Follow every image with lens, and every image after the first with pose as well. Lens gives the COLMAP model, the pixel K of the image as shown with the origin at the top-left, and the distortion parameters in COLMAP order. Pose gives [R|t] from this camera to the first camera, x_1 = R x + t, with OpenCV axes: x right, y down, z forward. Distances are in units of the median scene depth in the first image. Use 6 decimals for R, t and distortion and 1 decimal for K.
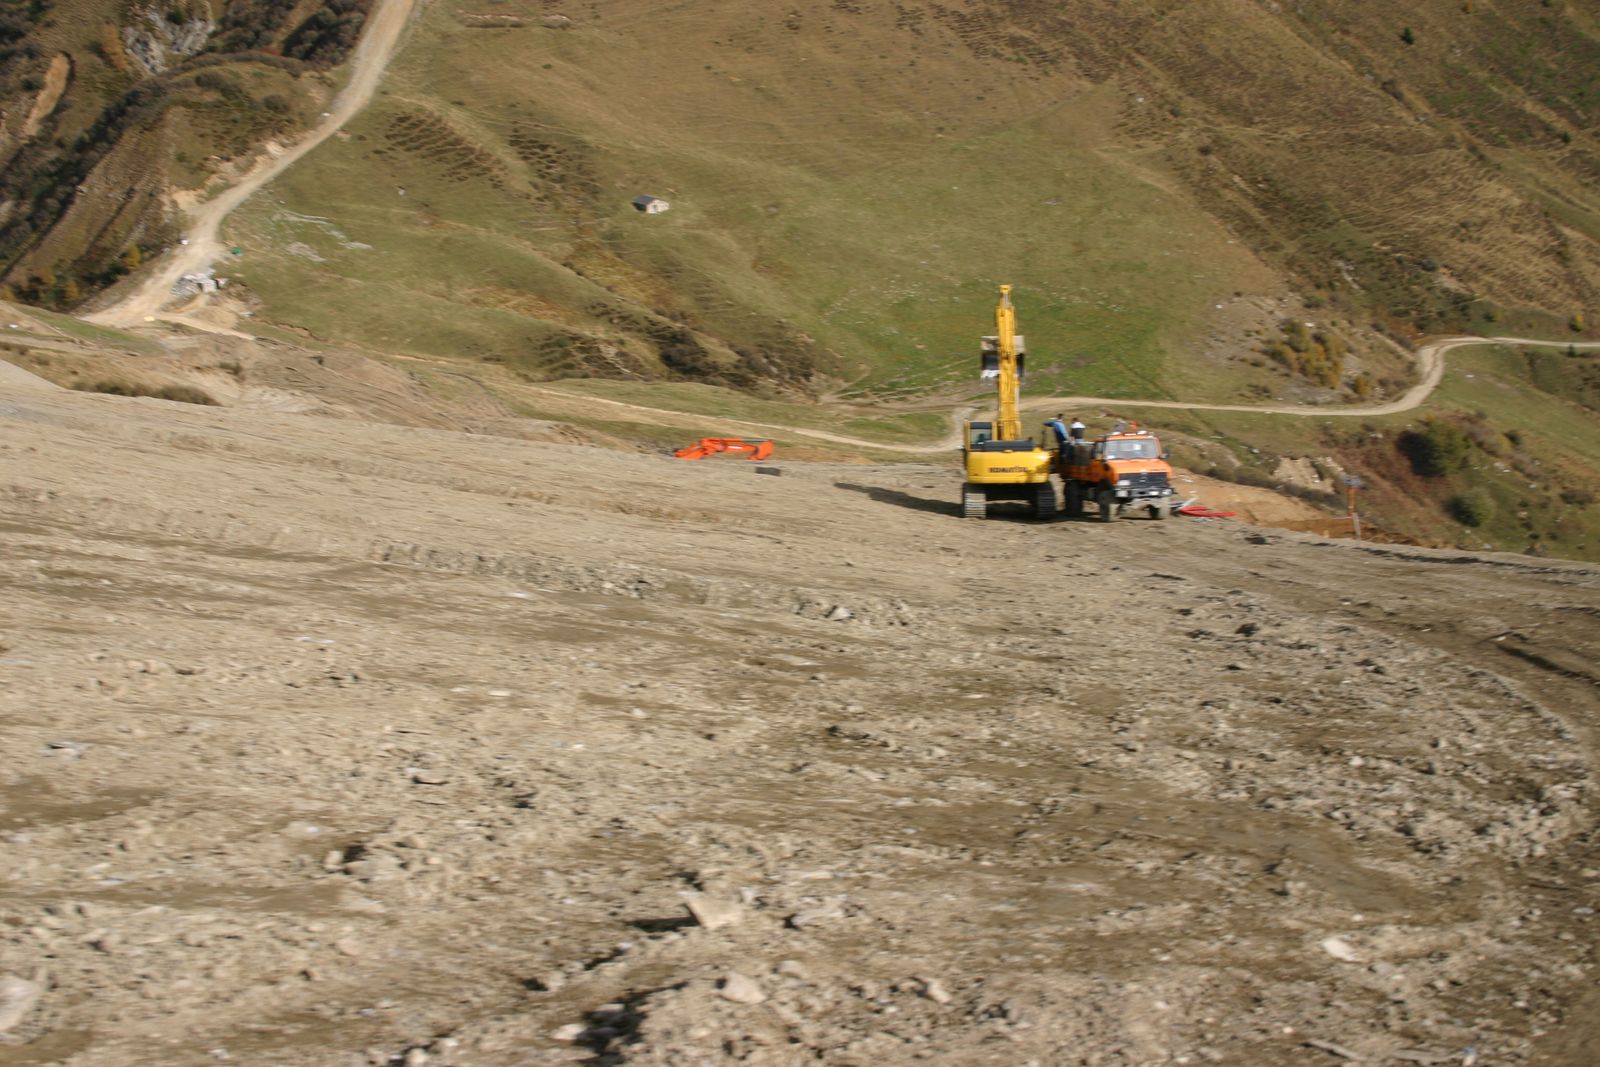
lens RADIAL K [[2639.3, 0, 785.3], [0, 2639.3, 519.0], [0, 0, 1]] dist [0.009882, 0.153874]
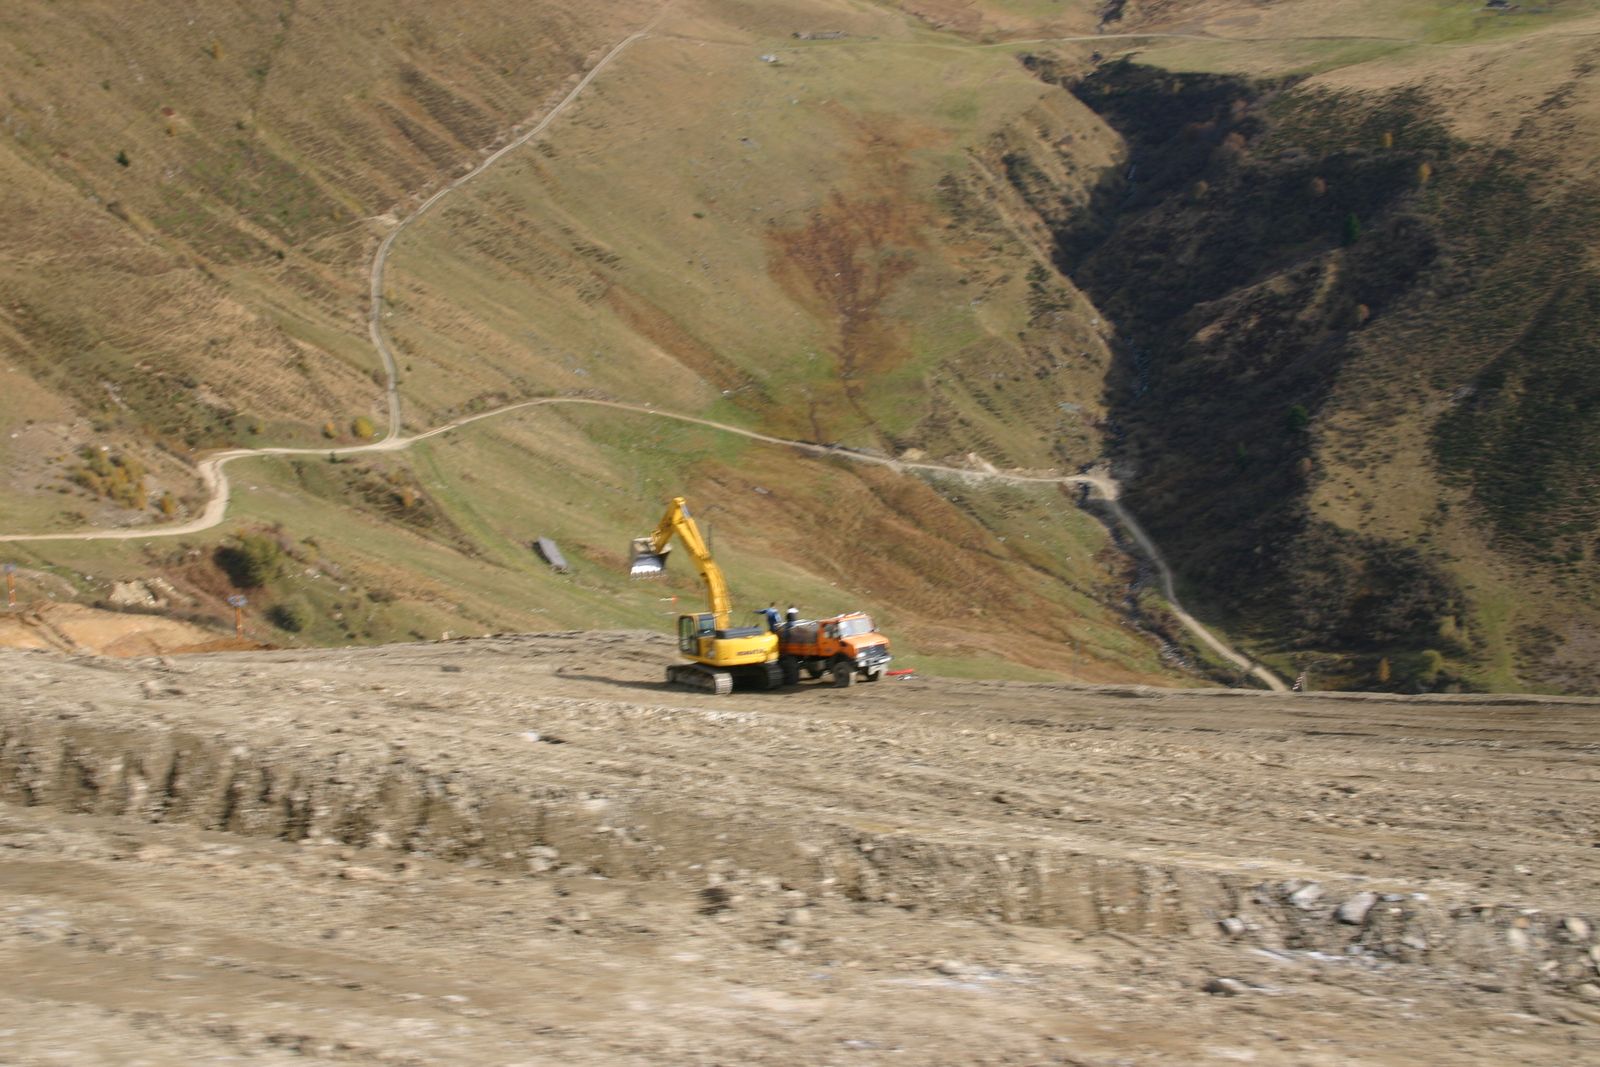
lens RADIAL K [[2639.3, 0, 785.3], [0, 2639.3, 519.0], [0, 0, 1]] dist [0.009882, 0.153874]
pose [[0.866637, -0.071751, 0.493753, -0.076989], [0.089775, 0.995879, -0.012854, -0.009671], [-0.490796, 0.055467, 0.869507, -0.011967]]
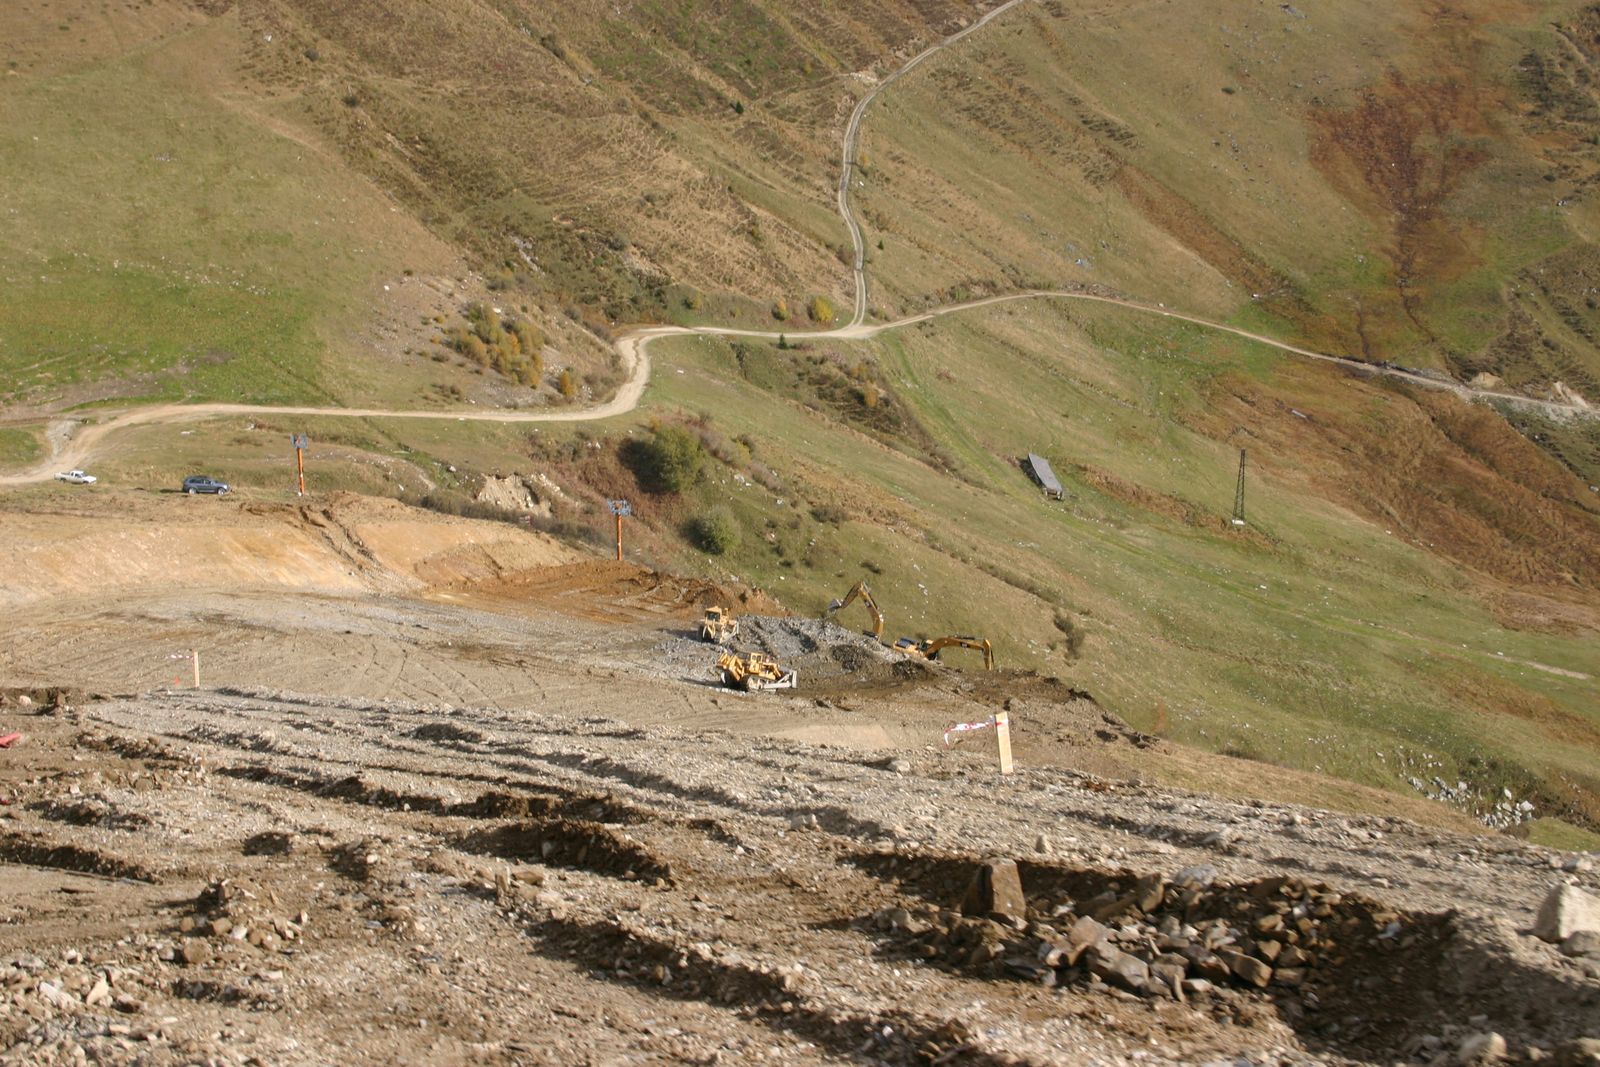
lens RADIAL K [[2639.3, 0, 785.3], [0, 2639.3, 519.0], [0, 0, 1]] dist [0.009882, 0.153874]
pose [[0.942177, -0.032943, 0.333494, 0.009216], [0.034376, 0.999408, 0.001606, -0.007601], [-0.333349, 0.009951, 0.942751, 0.202206]]
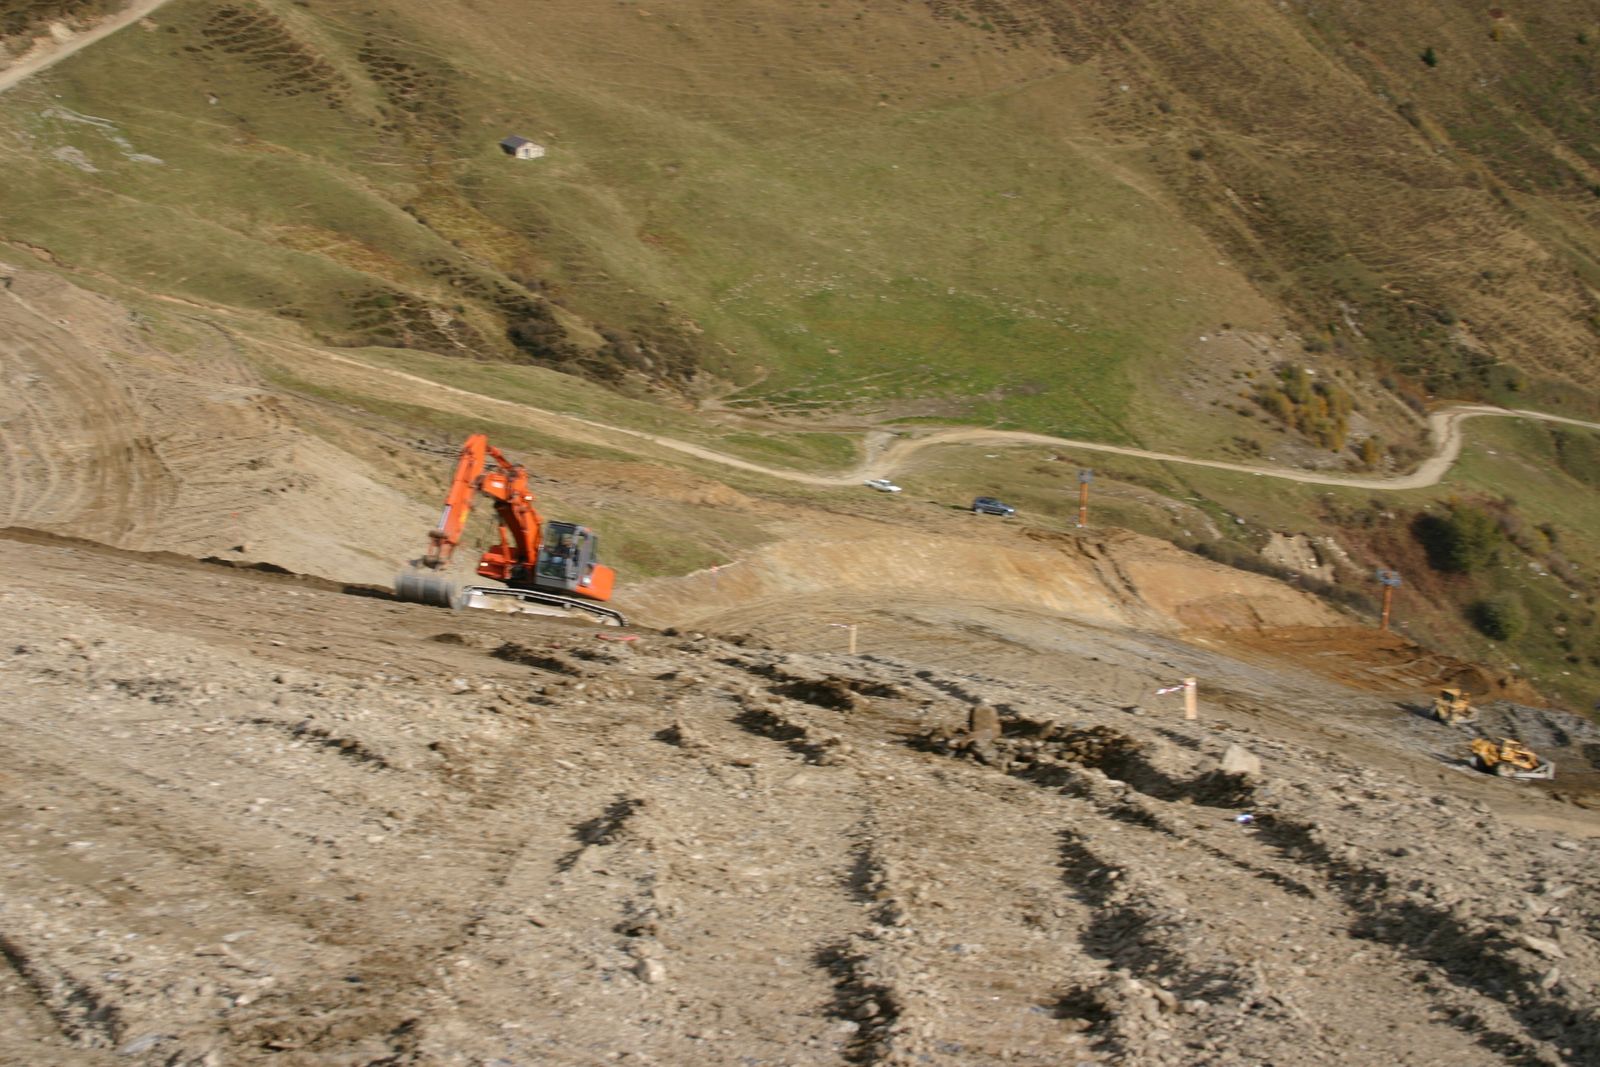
lens RADIAL K [[2639.3, 0, 785.3], [0, 2639.3, 519.0], [0, 0, 1]] dist [0.009882, 0.153874]
pose [[0.995077, 0.093646, 0.032430, 0.014119], [-0.093456, 0.995596, -0.007331, -0.006733], [-0.032974, 0.004264, 0.999447, 0.183180]]
